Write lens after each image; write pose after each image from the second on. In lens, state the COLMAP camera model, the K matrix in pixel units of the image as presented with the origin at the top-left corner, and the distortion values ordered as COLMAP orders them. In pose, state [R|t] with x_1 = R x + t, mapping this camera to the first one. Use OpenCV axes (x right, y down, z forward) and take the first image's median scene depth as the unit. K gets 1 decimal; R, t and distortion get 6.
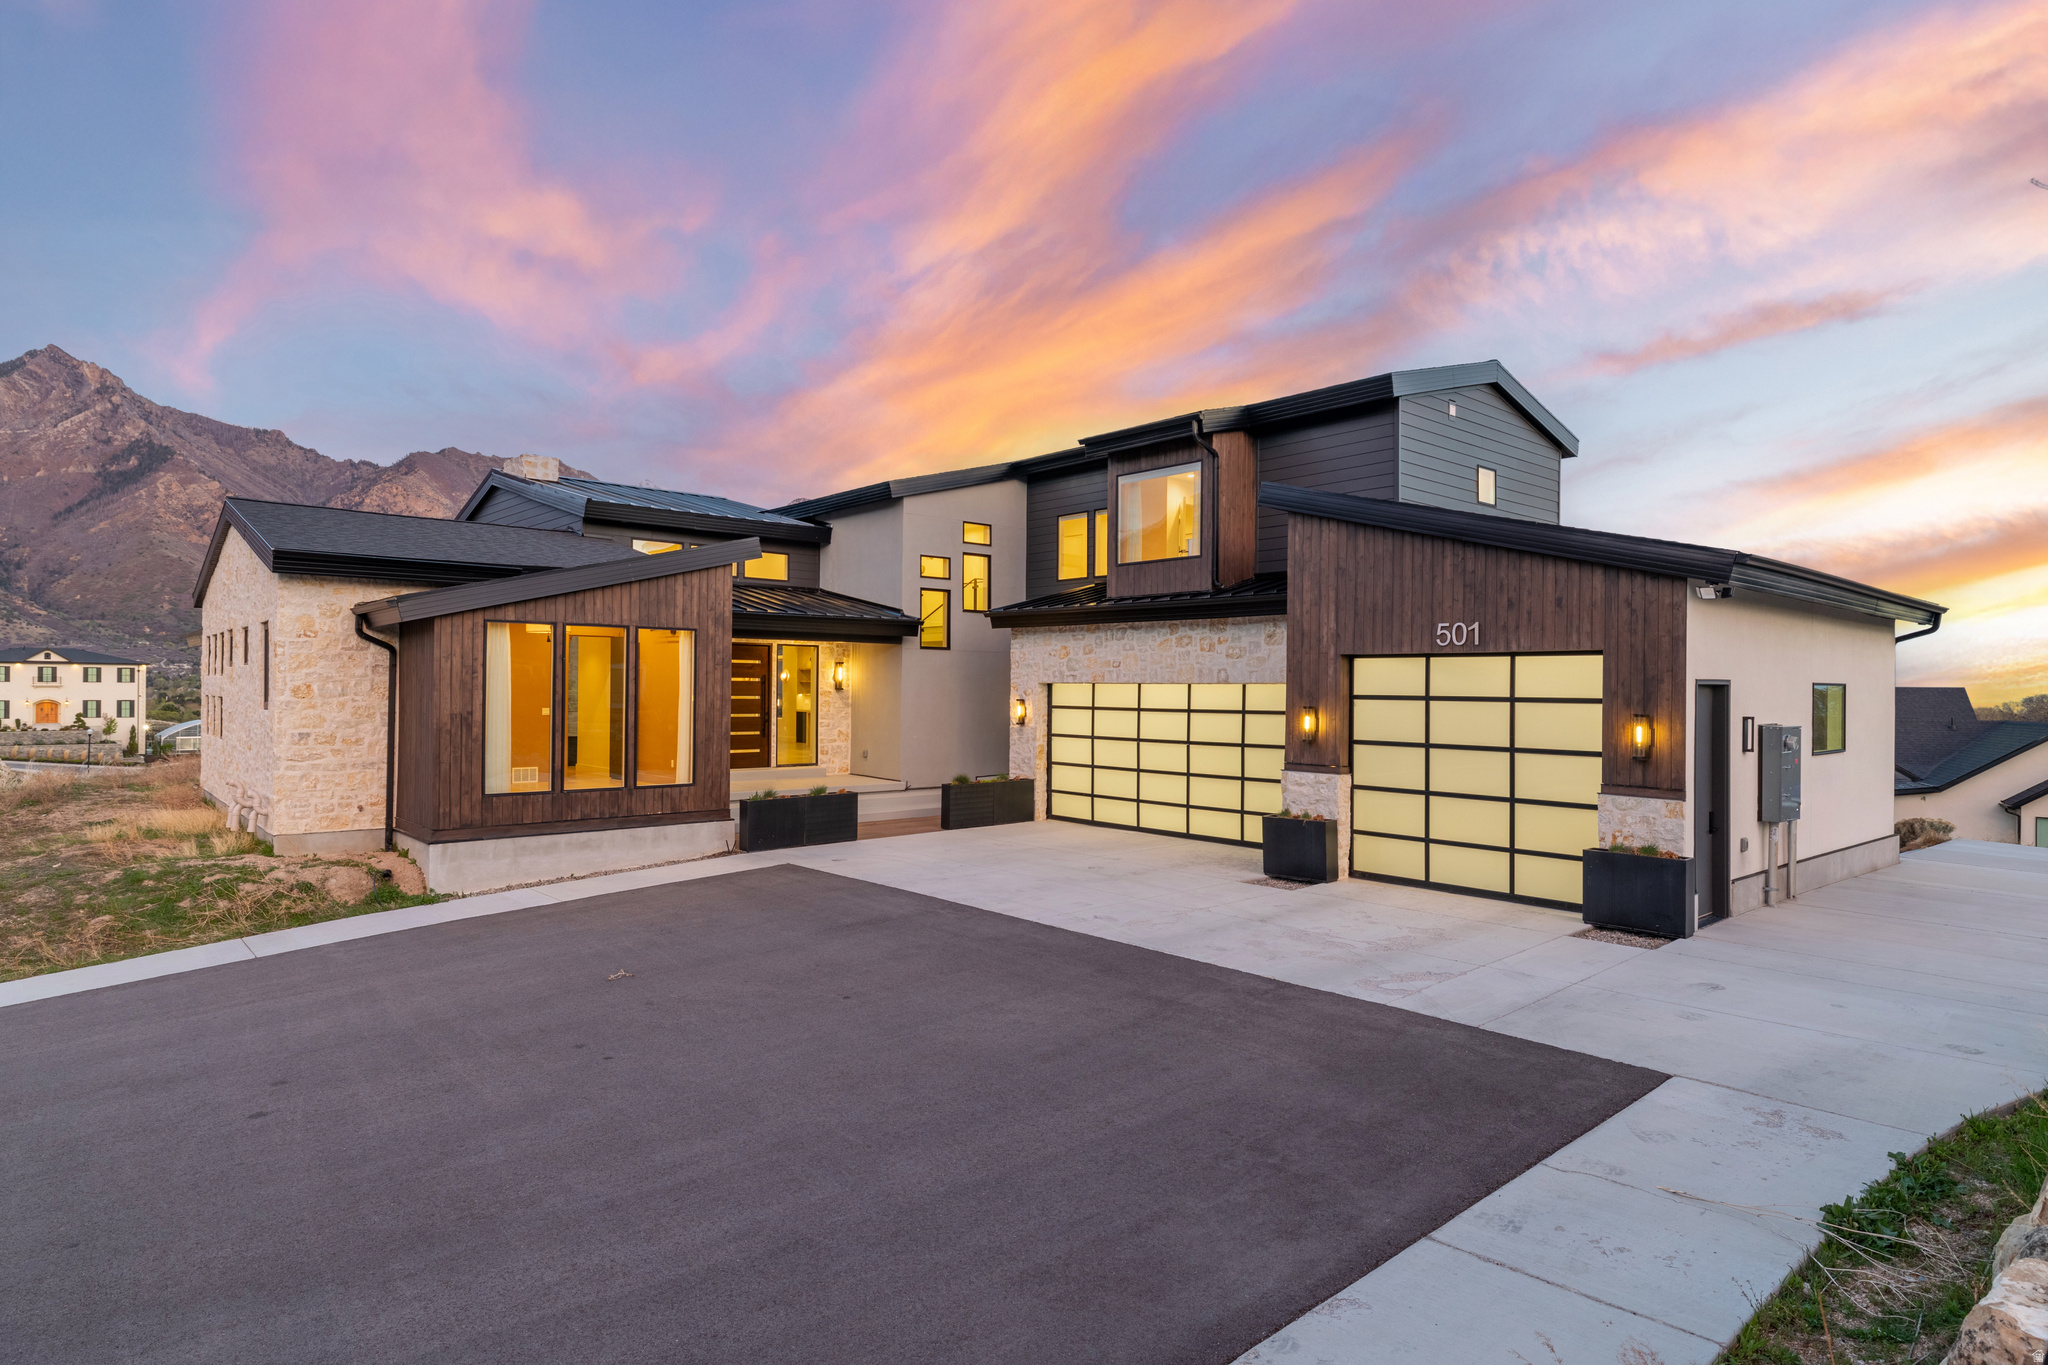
lens RADIAL K [[1112.9, 0, 1024.0], [0, 1112.9, 682.5], [0, 0, 1]] dist [-0.000847, -0.000271]
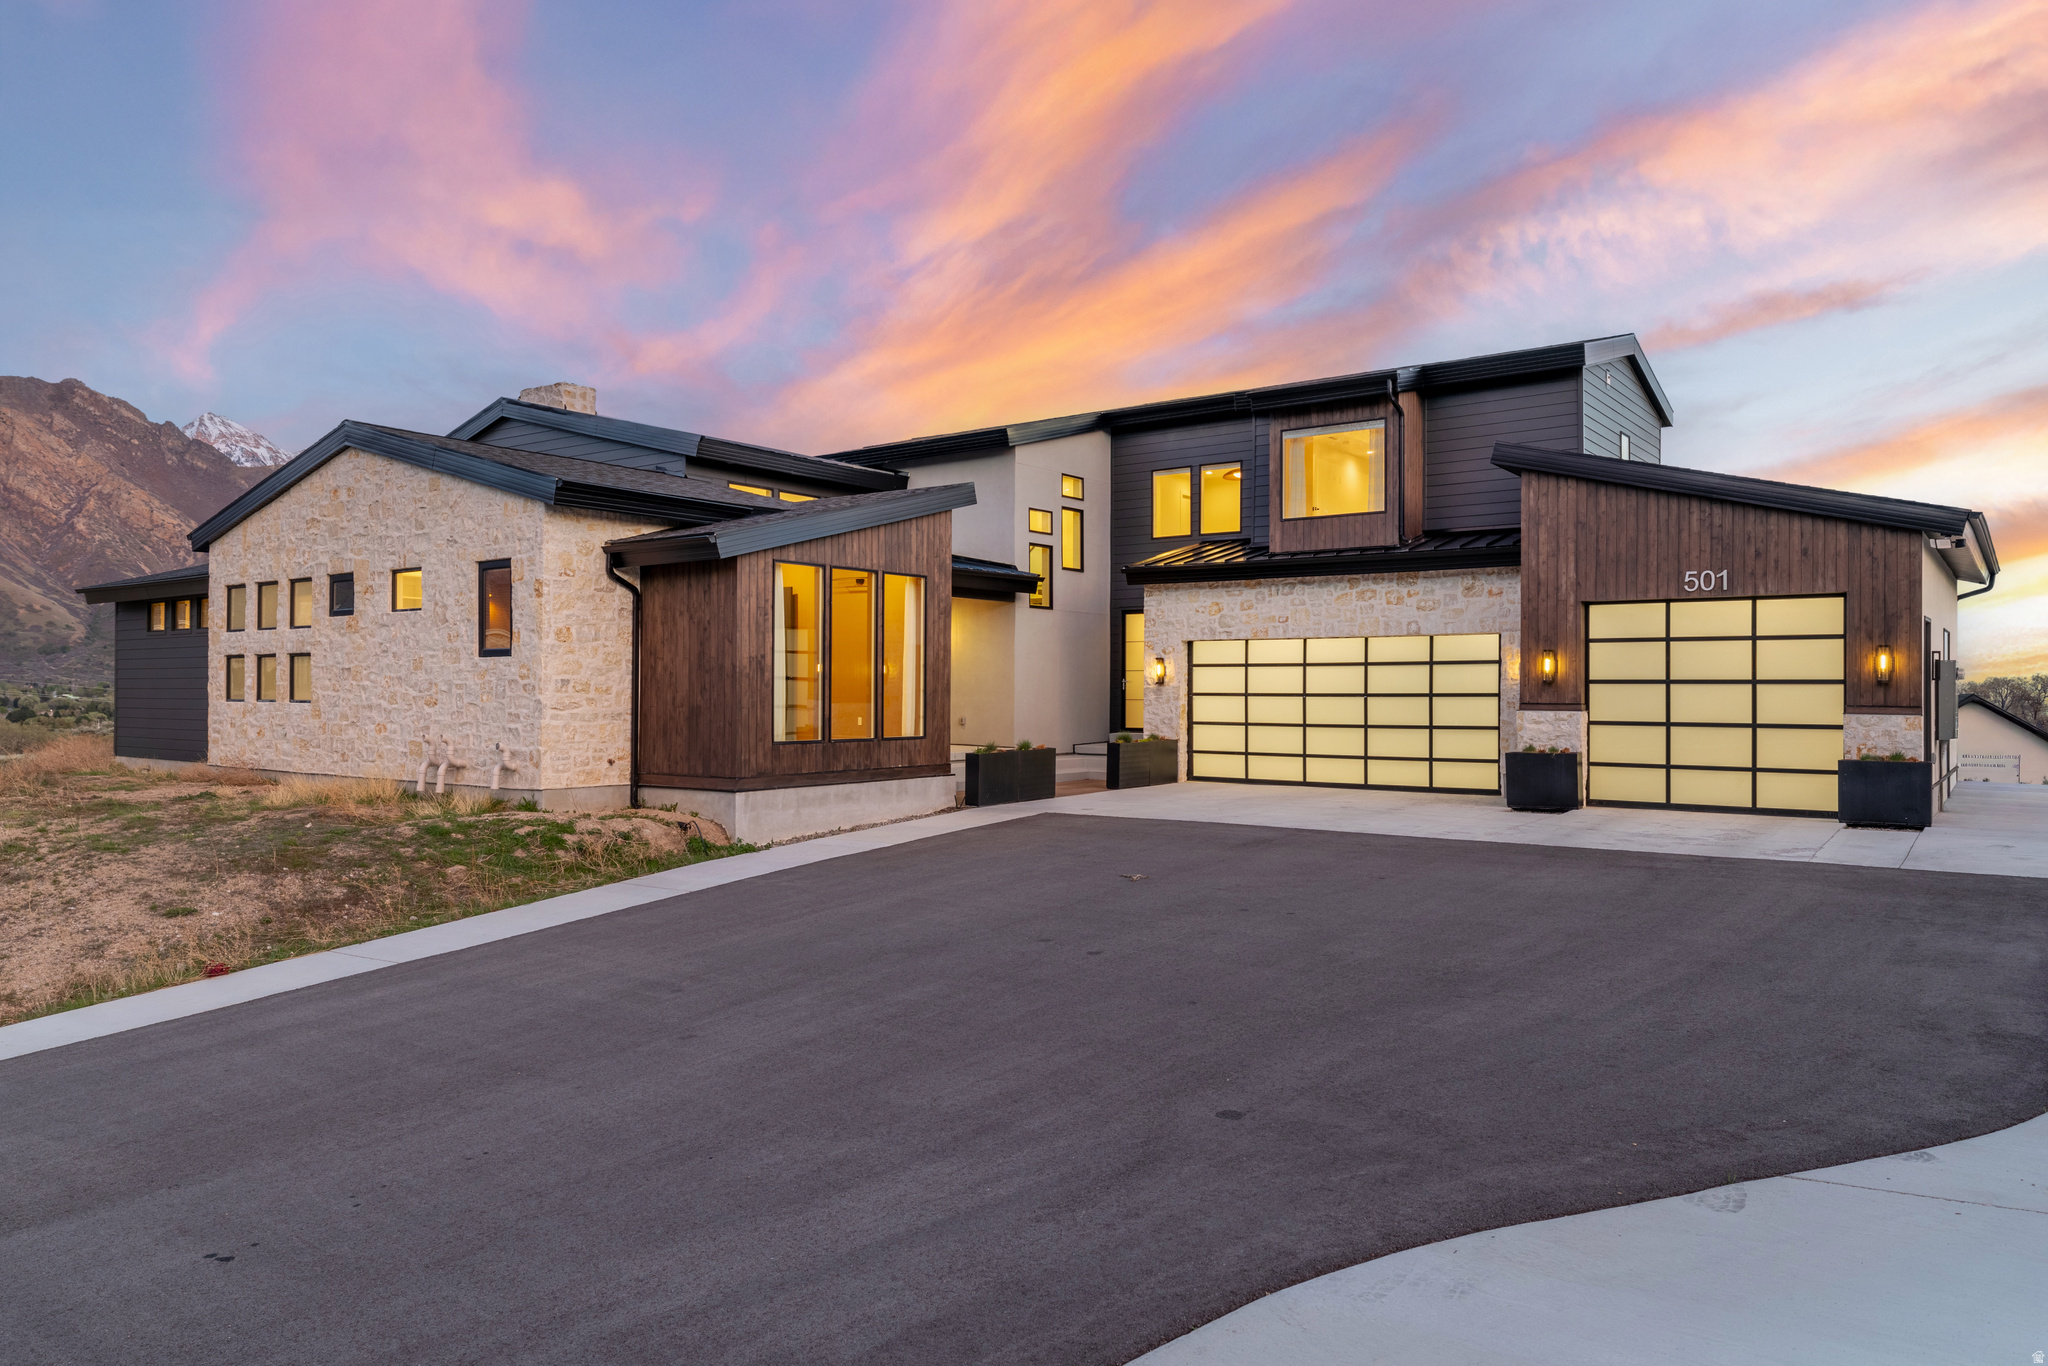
lens RADIAL K [[1354.4, 0, 1024.0], [0, 1354.4, 683.0], [0, 0, 1]] dist [0.001048, -0.002159]
pose [[0.978182, -0.005287, 0.207685, -0.504550], [0.005166, 0.999986, 0.001124, 0.048553], [-0.207688, -0.000027, 0.978195, -0.179317]]
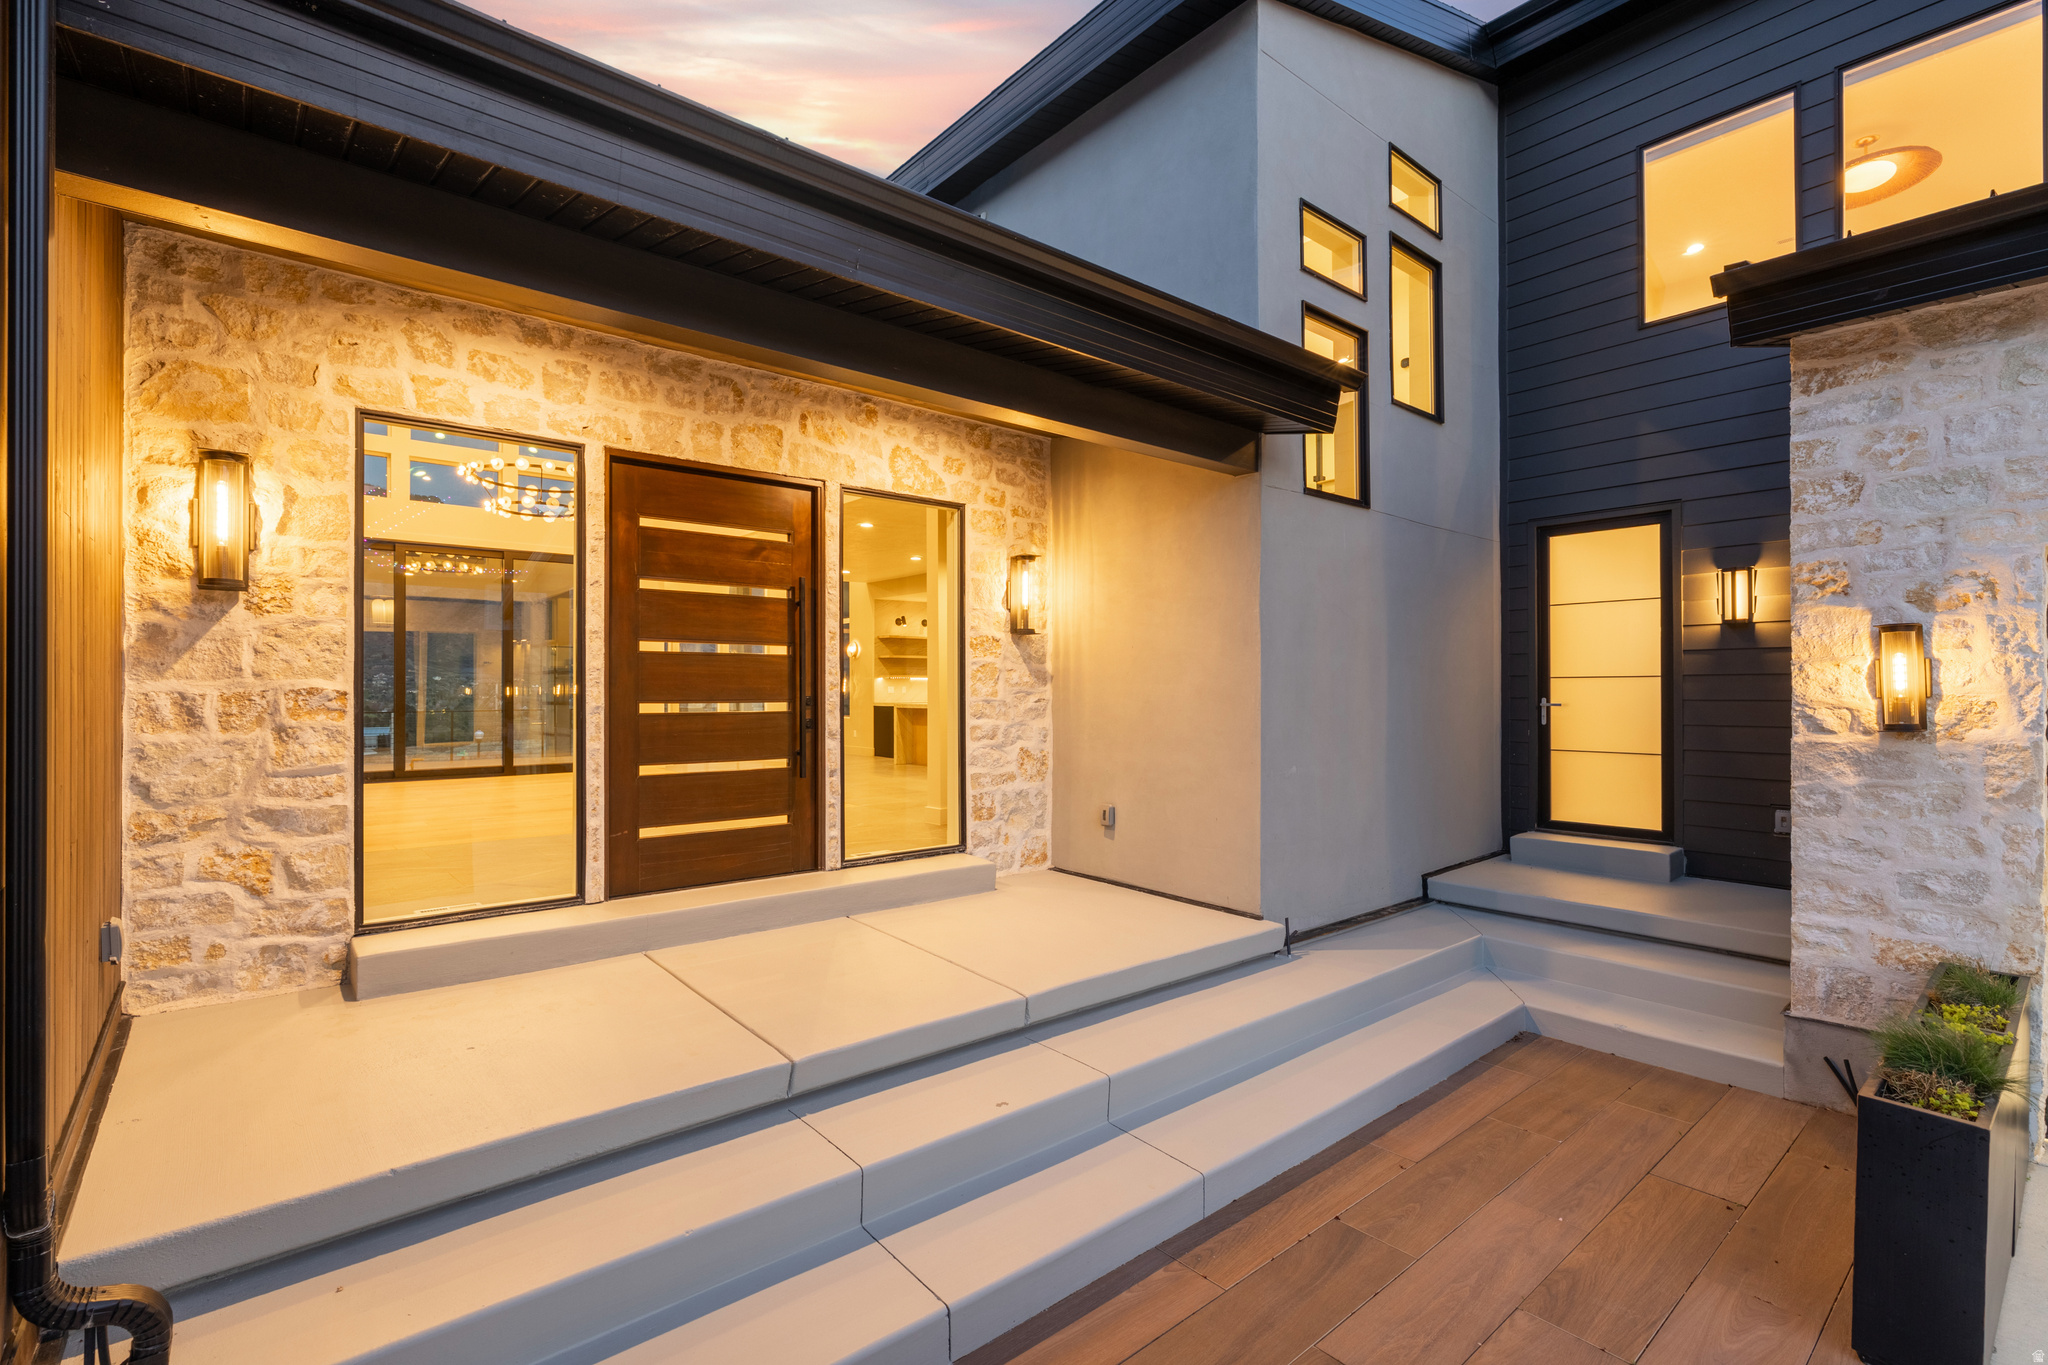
lens RADIAL K [[917.1, 0, 1024.0], [0, 917.1, 682.5], [0, 0, 1]] dist [0.106572, 0.000016]
pose [[0.999770, -0.009314, -0.019322, -0.251913], [0.009220, 0.999945, -0.004928, 0.036938], [0.019367, 0.004749, 0.999801, 1.114045]]
